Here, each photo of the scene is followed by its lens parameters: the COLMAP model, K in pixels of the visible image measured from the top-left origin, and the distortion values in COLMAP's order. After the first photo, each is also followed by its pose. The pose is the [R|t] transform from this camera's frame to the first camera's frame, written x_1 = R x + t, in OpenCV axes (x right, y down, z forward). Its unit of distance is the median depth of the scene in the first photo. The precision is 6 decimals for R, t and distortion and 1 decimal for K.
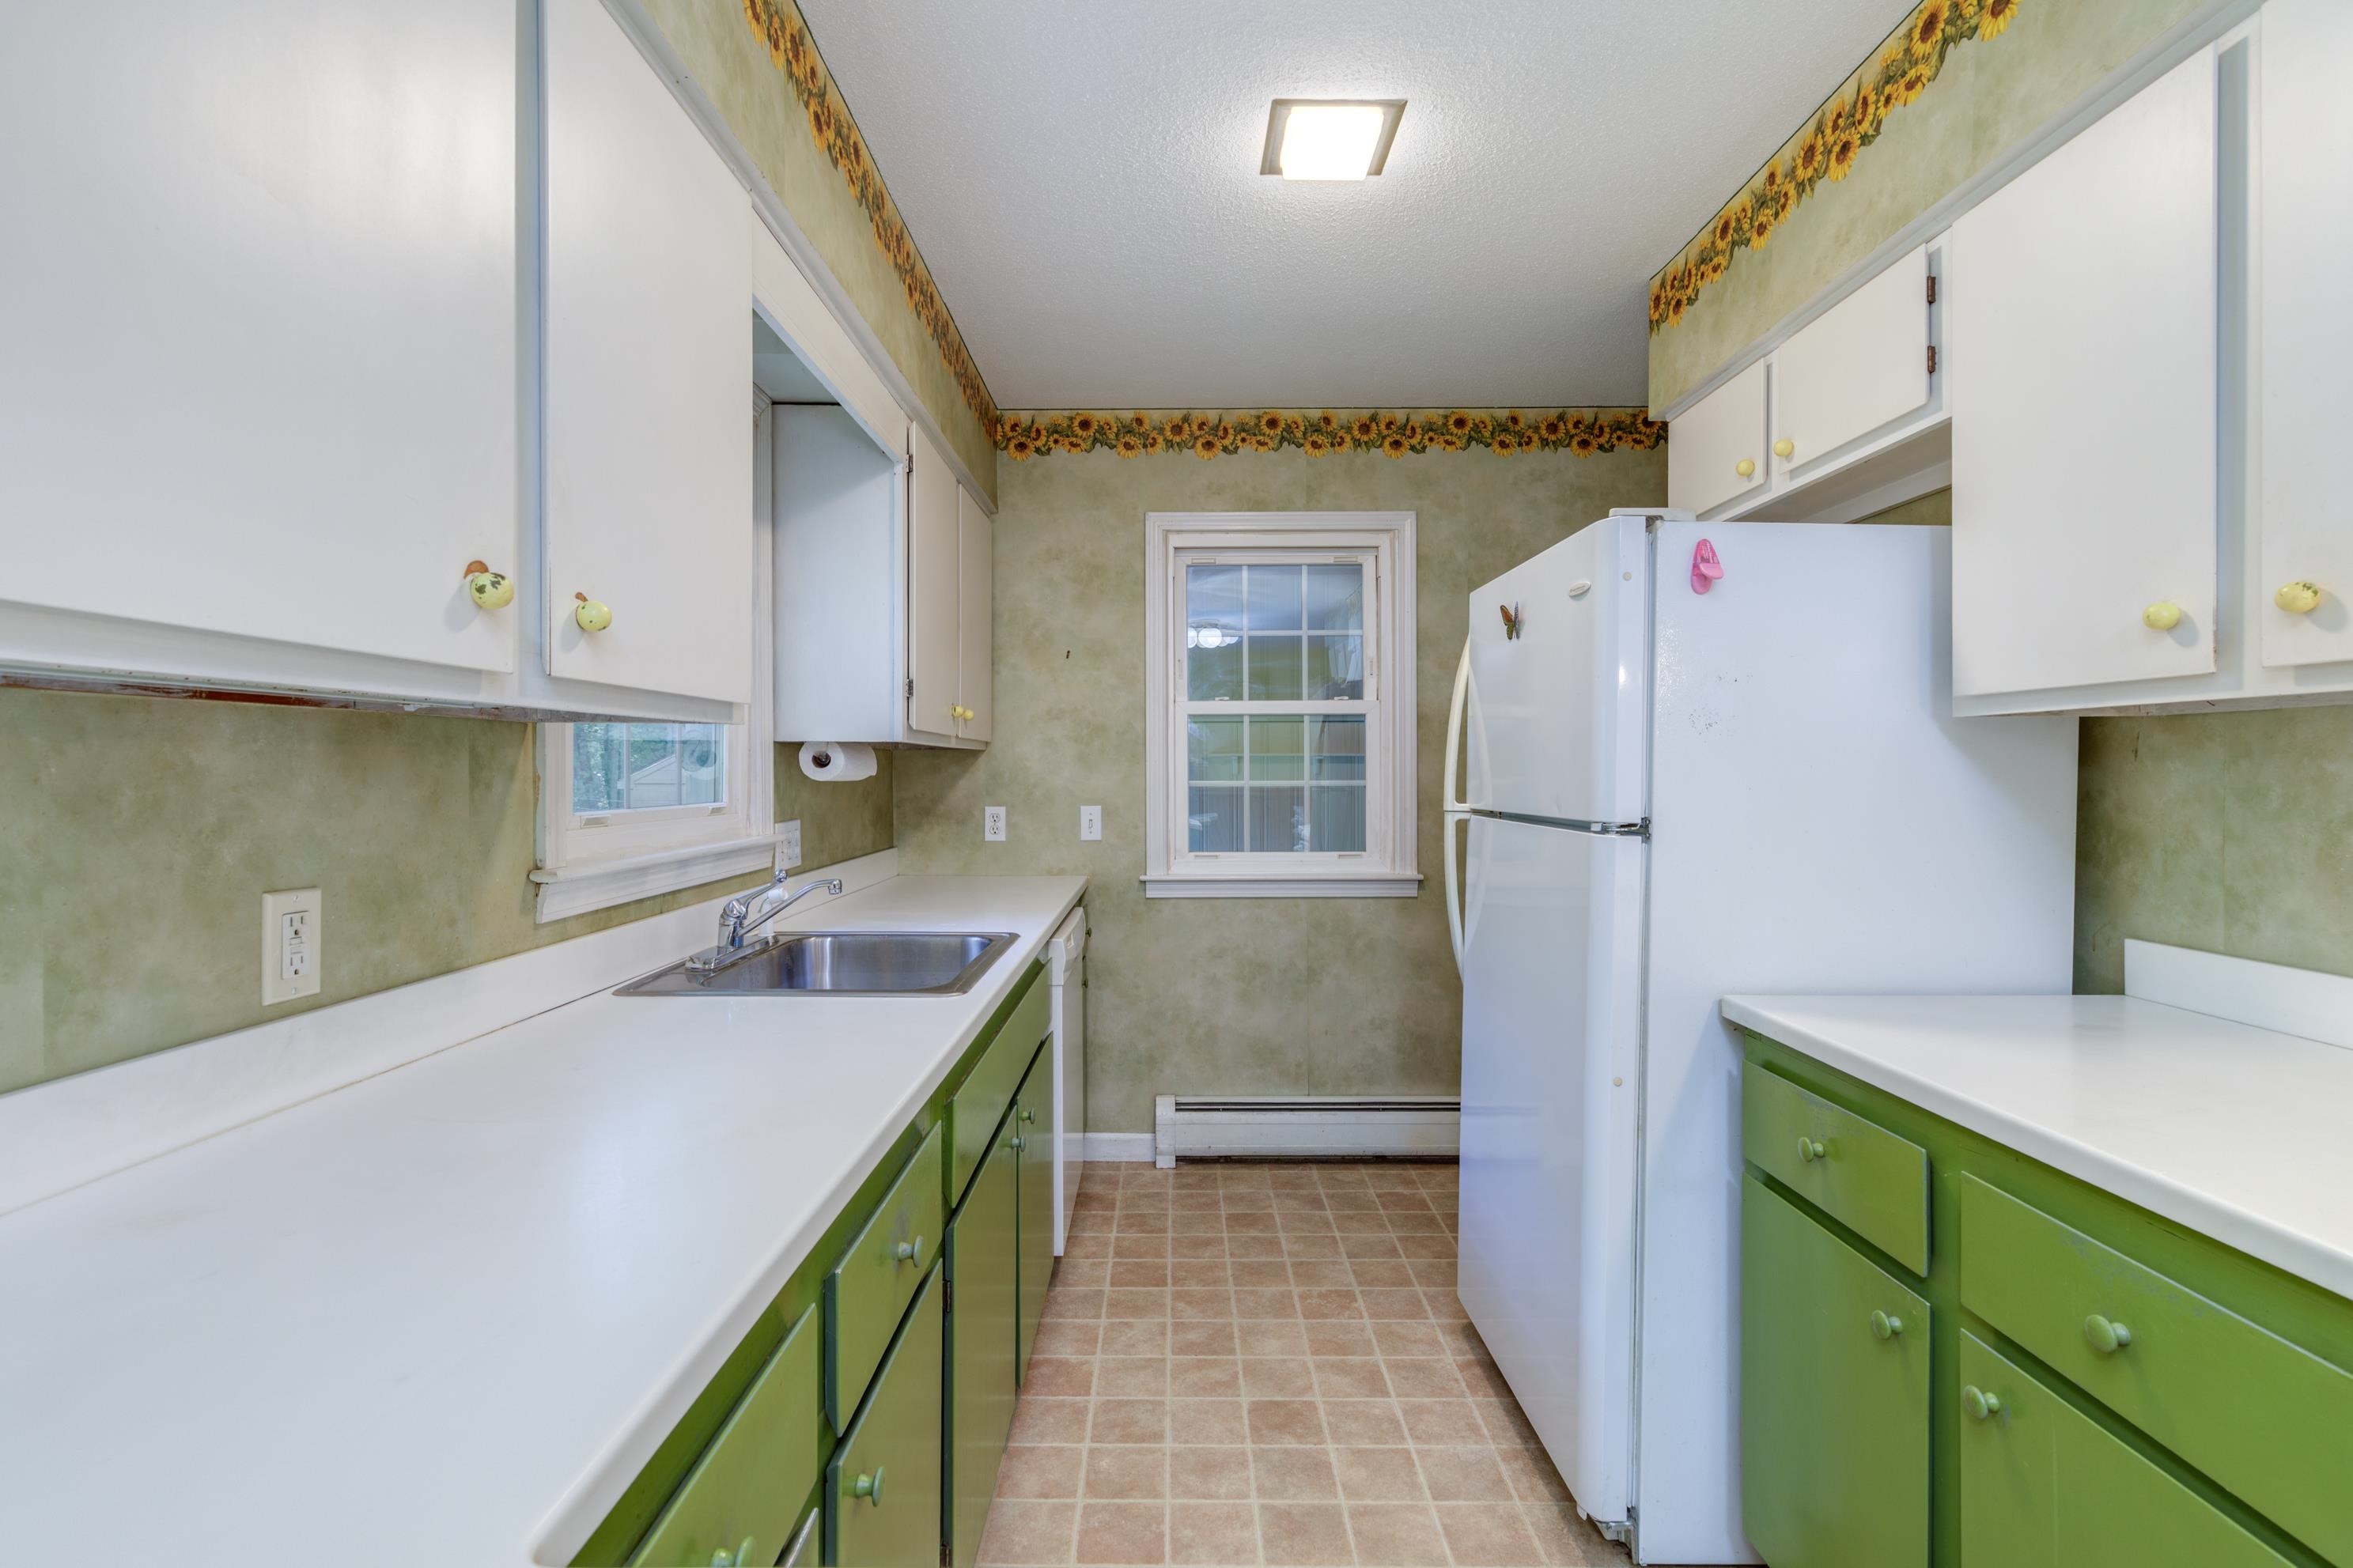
lens RADIAL K [[1113.9, 0, 1190.0], [0, 1113.9, 779.8], [0, 0, 1]] dist [0.013874, -0.003174]
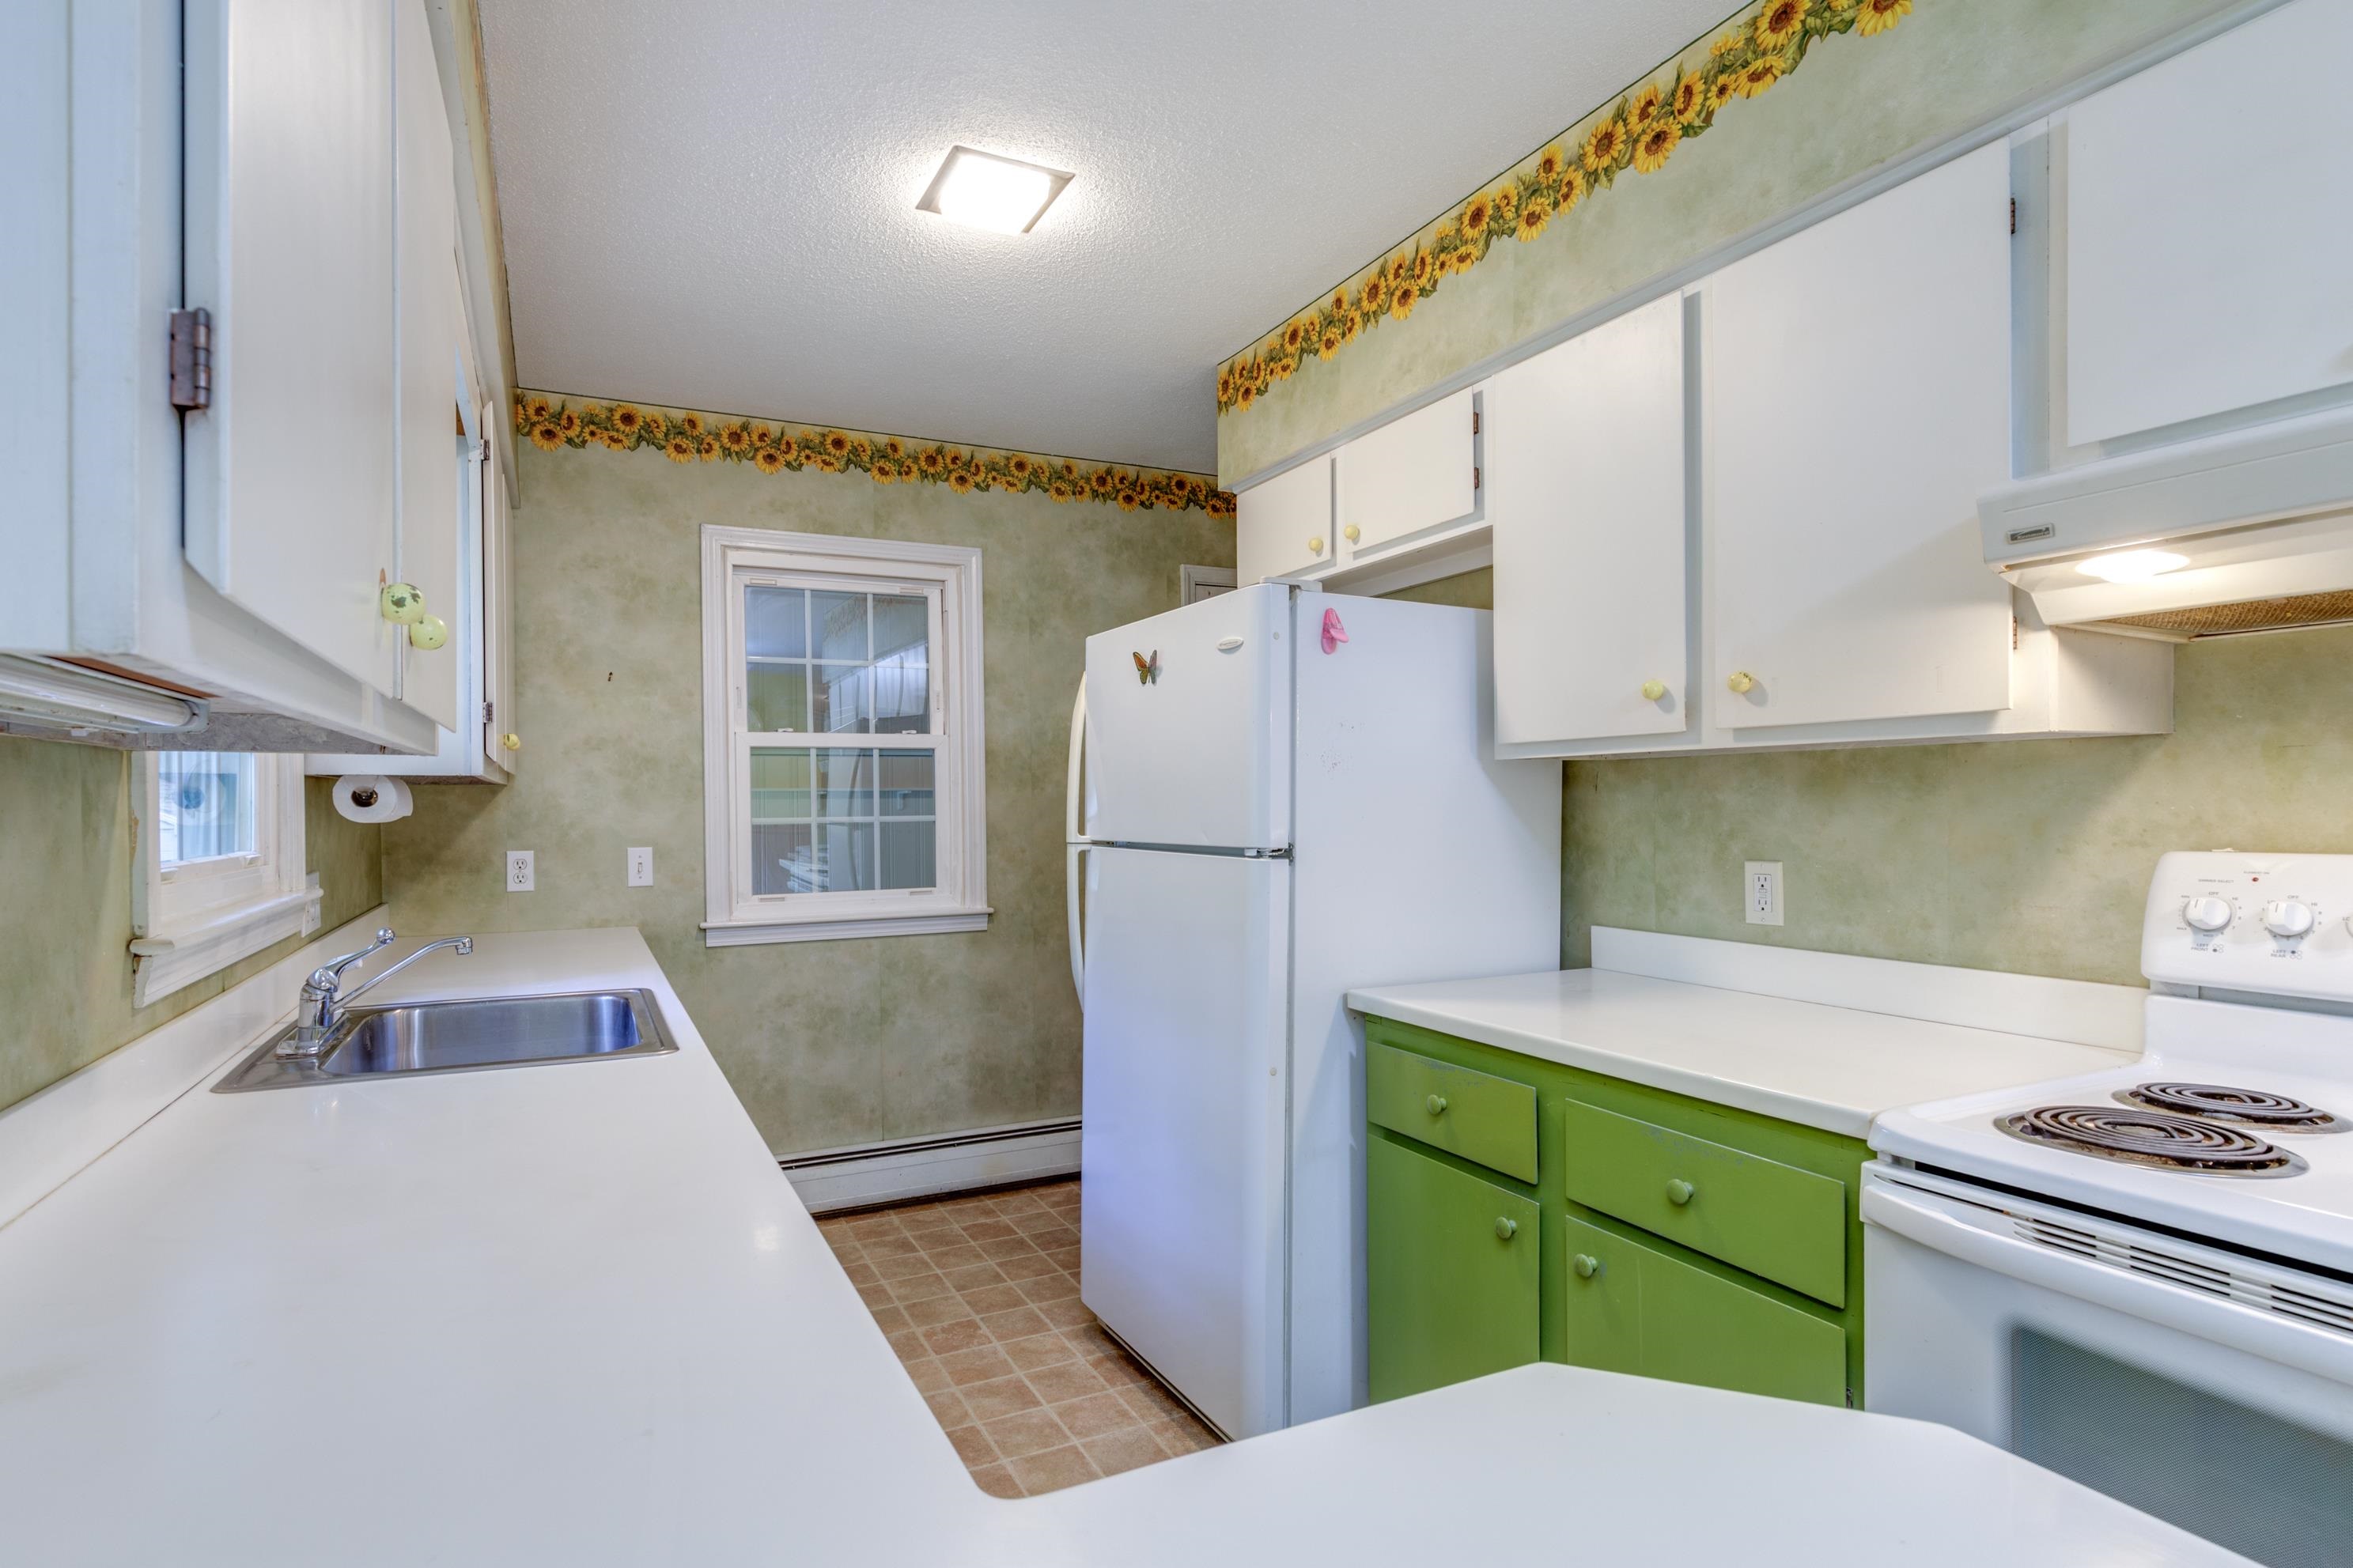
lens RADIAL K [[1183.7, 0, 1116.7], [0, 1183.7, 816.3], [0, 0, 1]] dist [0.016755, -0.000662]
pose [[0.904893, -0.011487, 0.425485, -0.230199], [0.011402, 0.999931, 0.002745, 0.000229], [-0.425487, 0.002368, 0.904961, -0.035014]]
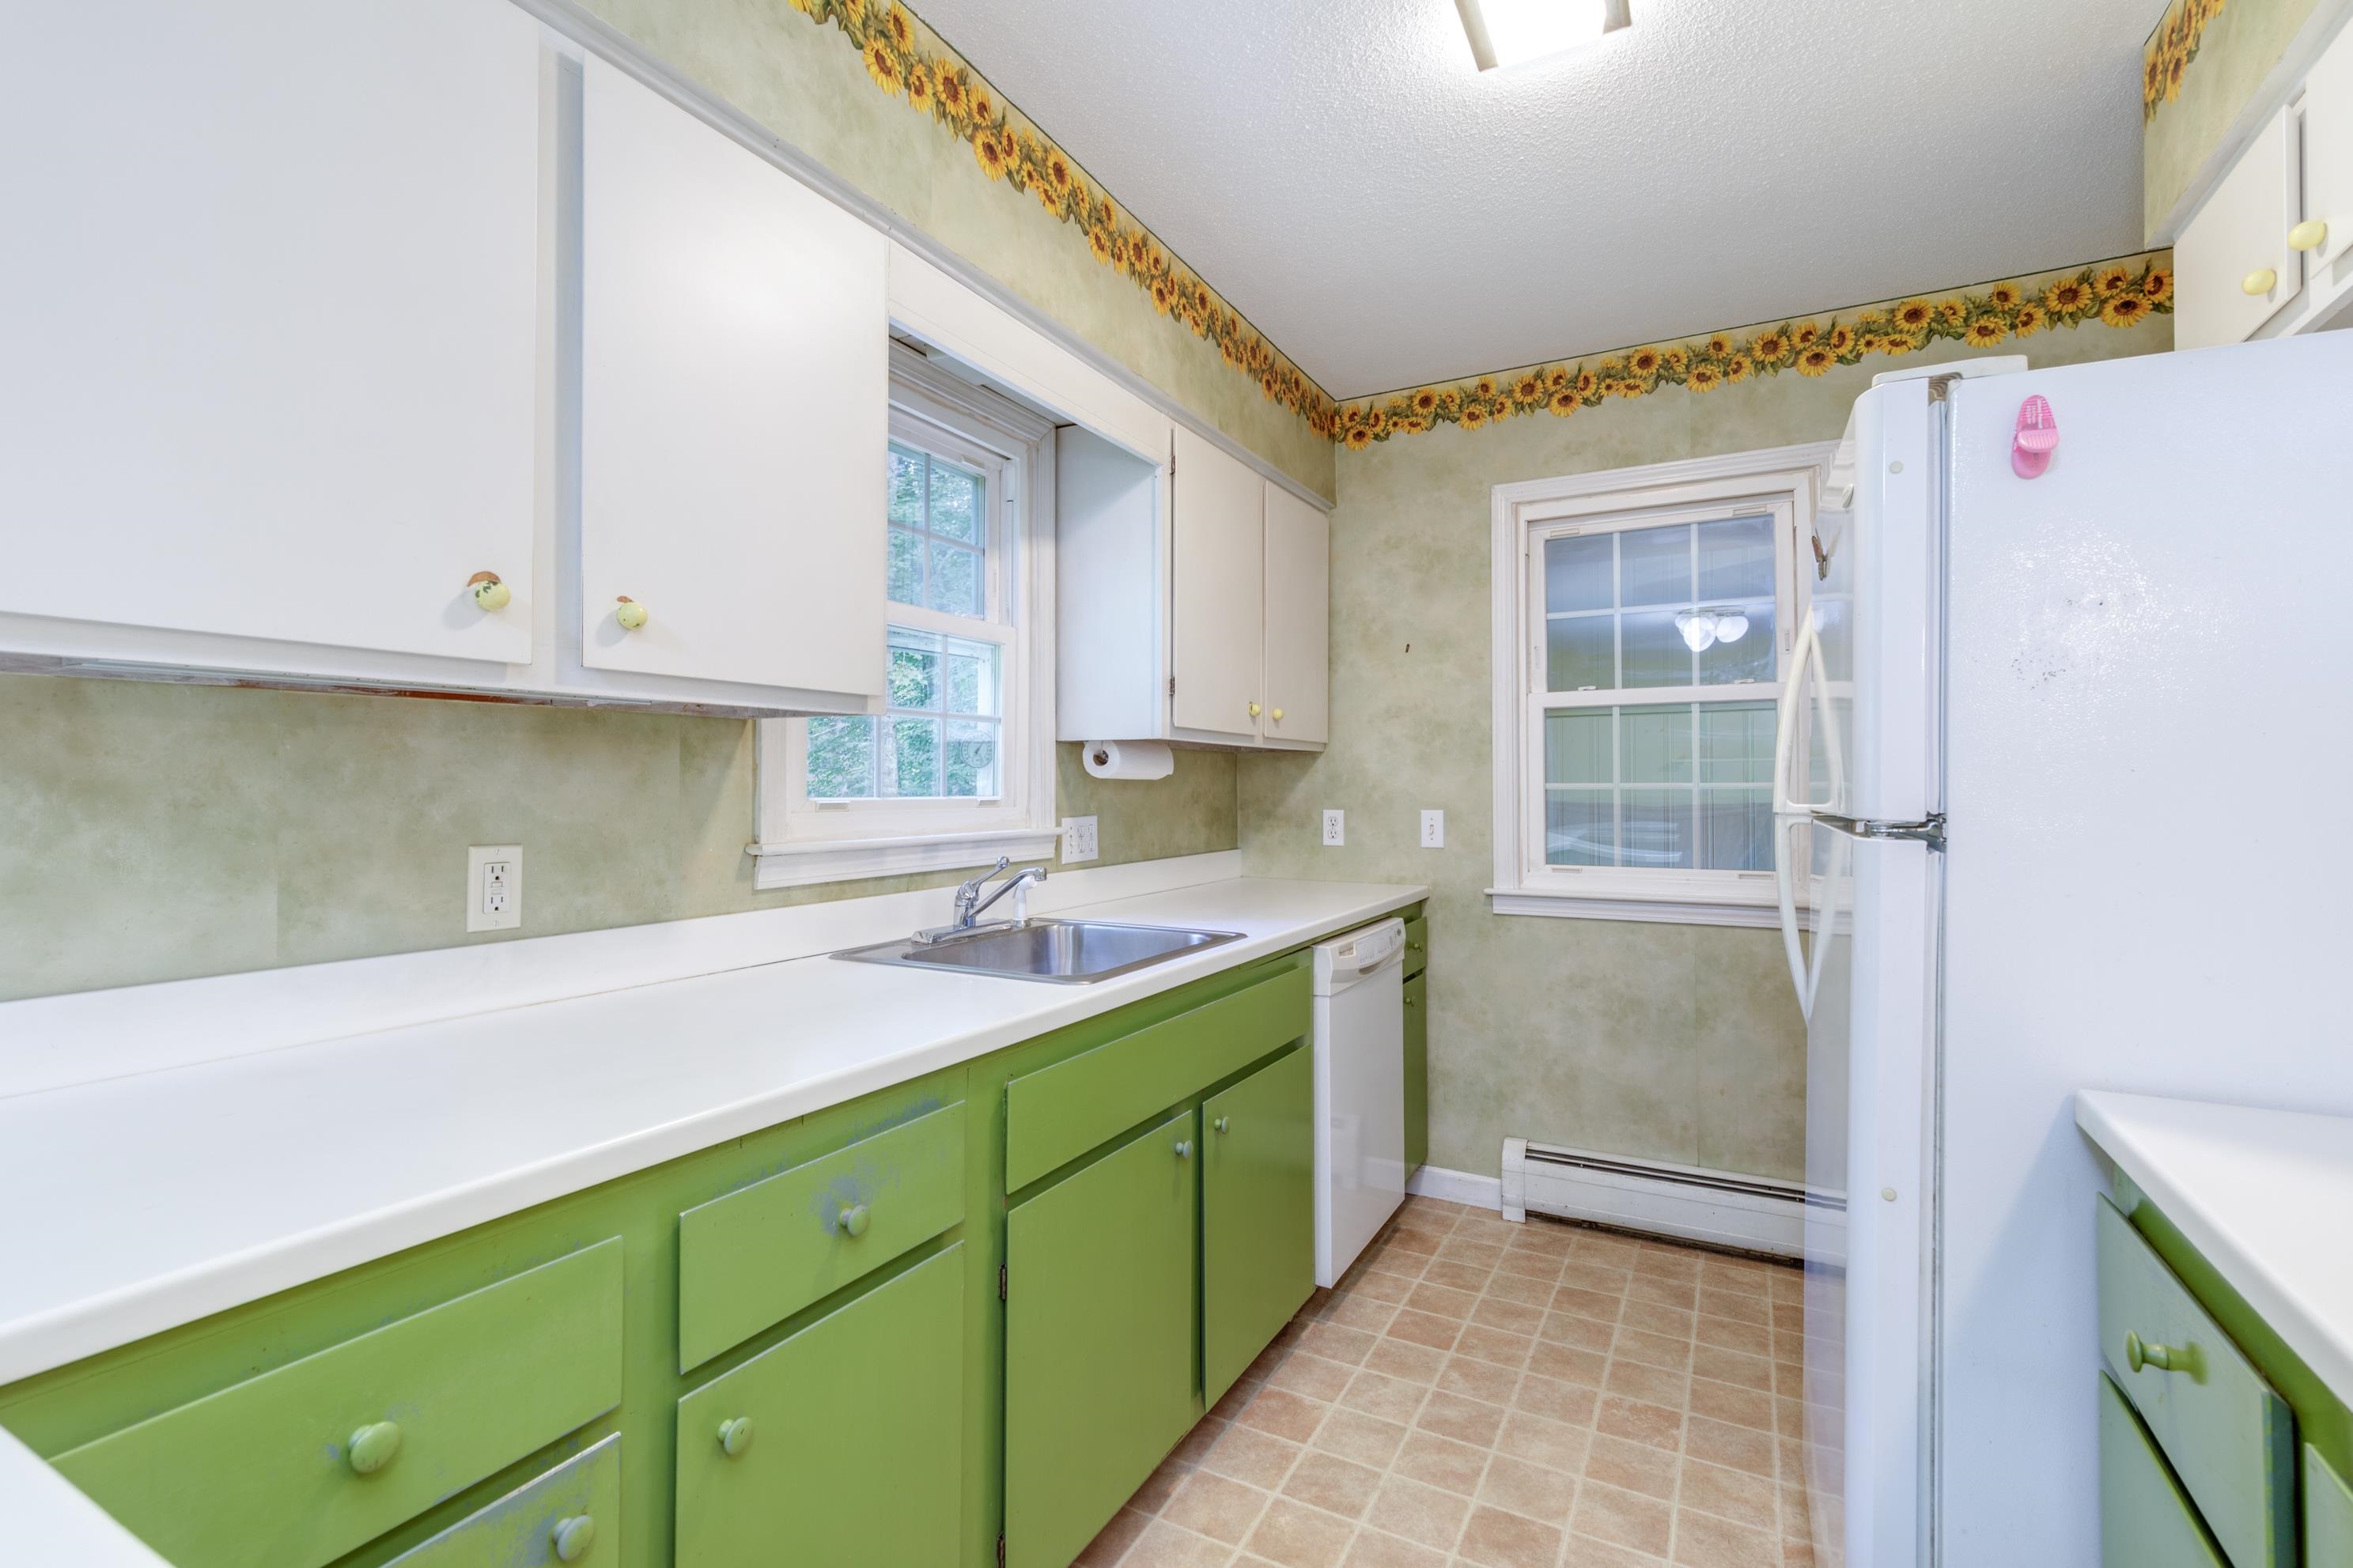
lens RADIAL K [[1113.9, 0, 1172.2], [0, 1113.9, 773.8], [0, 0, 1]] dist [0.013874, -0.003174]
pose [[0.871661, -0.006015, -0.490072, 0.274699], [-0.004692, 0.999776, -0.020617, 0.020811], [0.490087, 0.020271, 0.871438, 0.137687]]
